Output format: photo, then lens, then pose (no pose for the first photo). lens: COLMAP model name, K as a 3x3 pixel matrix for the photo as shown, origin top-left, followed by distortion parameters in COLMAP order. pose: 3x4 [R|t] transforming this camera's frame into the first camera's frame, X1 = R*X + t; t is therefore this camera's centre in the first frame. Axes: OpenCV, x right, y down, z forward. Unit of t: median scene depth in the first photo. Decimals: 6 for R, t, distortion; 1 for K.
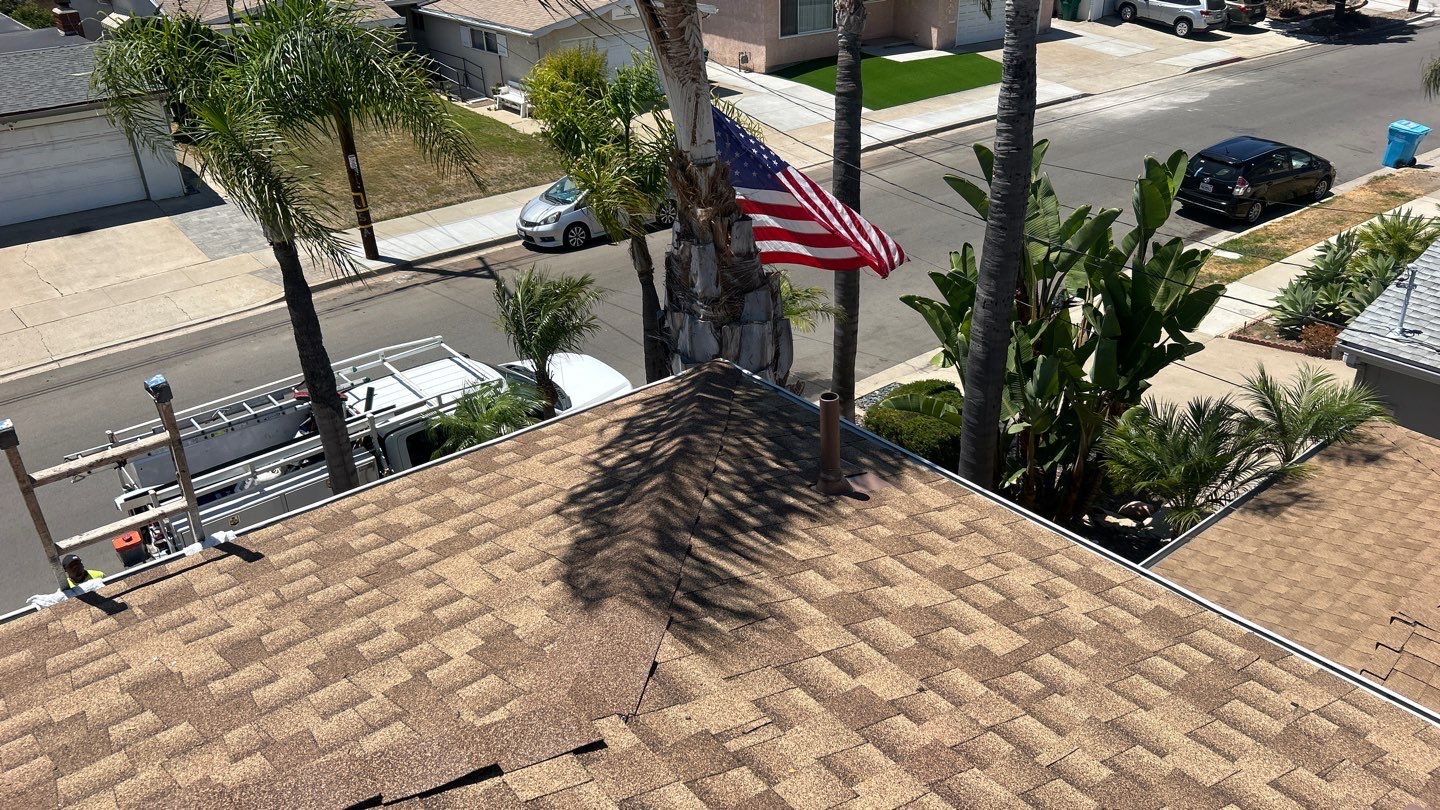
lens RADIAL K [[1063.0, 0, 726.5], [0, 1063.0, 406.0], [0, 0, 1]] dist [0.054942, -0.063771]
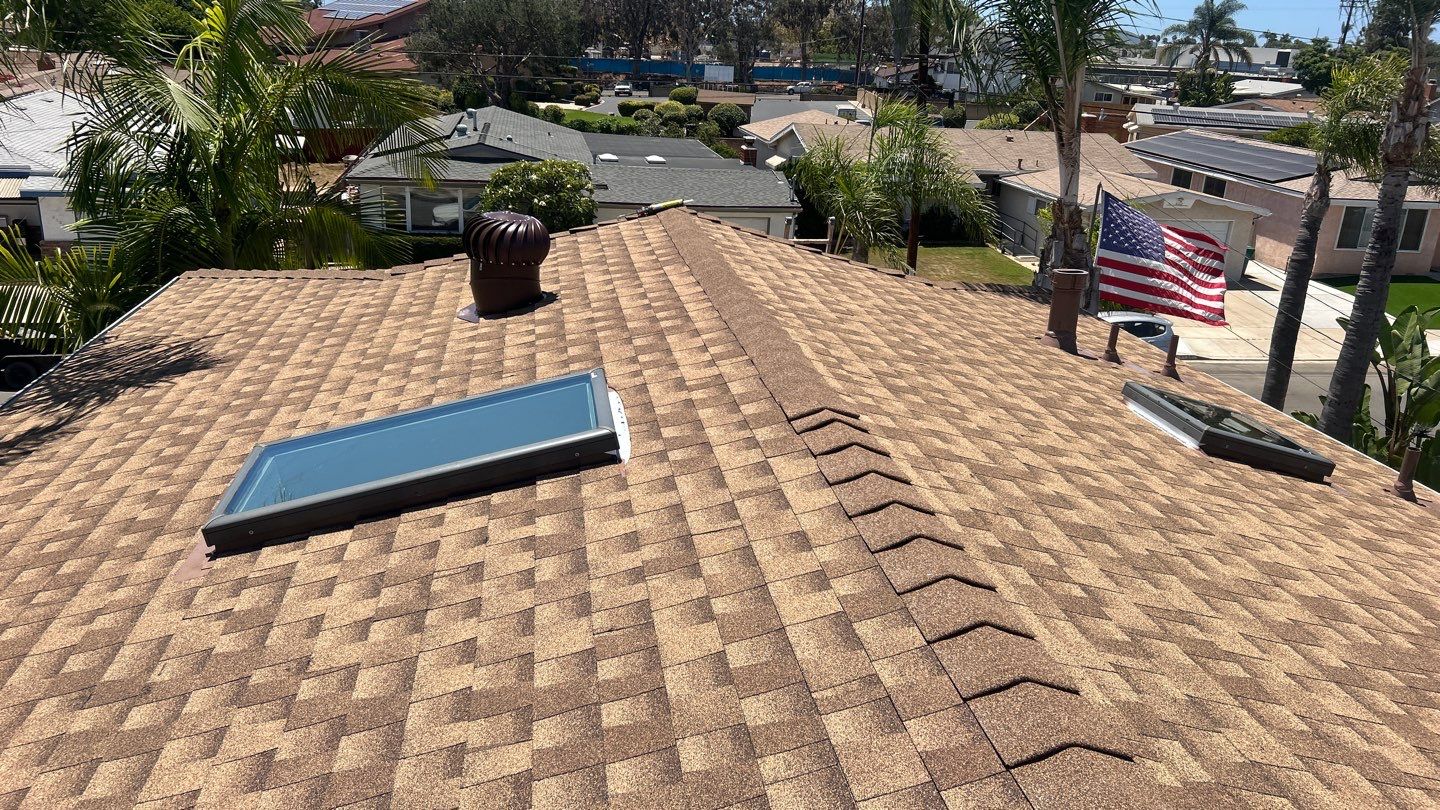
lens RADIAL K [[1082.8, 0, 723.5], [0, 1082.8, 395.9], [0, 0, 1]] dist [0.086878, -0.121476]
pose [[0.860173, 0.219087, -0.460547, 0.203611], [-0.296127, 0.949765, -0.101268, 0.242165], [0.415224, 0.223488, 0.881840, -0.495090]]
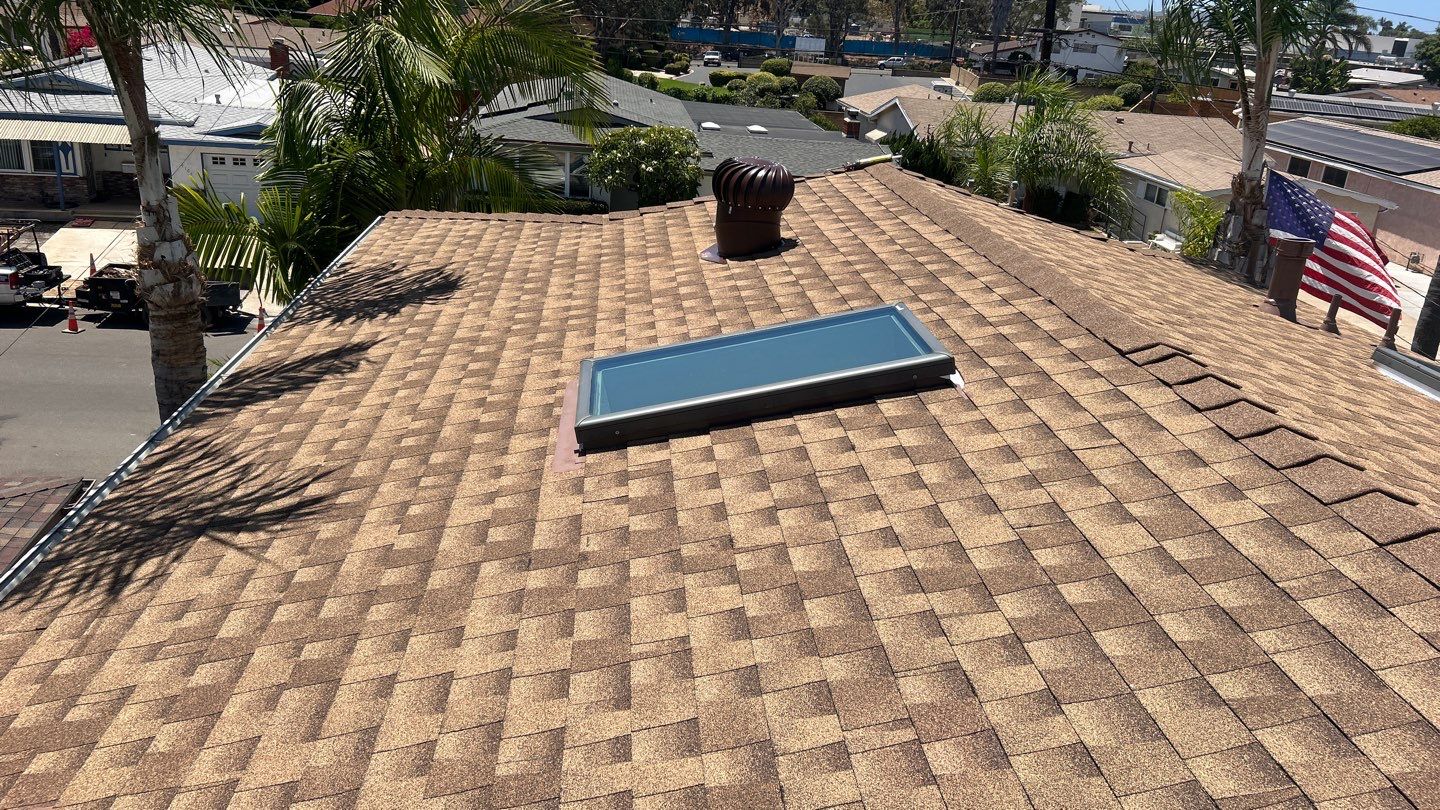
lens RADIAL K [[1087.4, 0, 720.0], [0, 1087.4, 405.0], [0, 0, 1]] dist [0.057388, -0.066780]
pose [[0.817836, 0.274075, -0.505992, 0.146101], [-0.346585, 0.936525, -0.052910, 0.286722], [0.459373, 0.218641, 0.860914, -0.545142]]
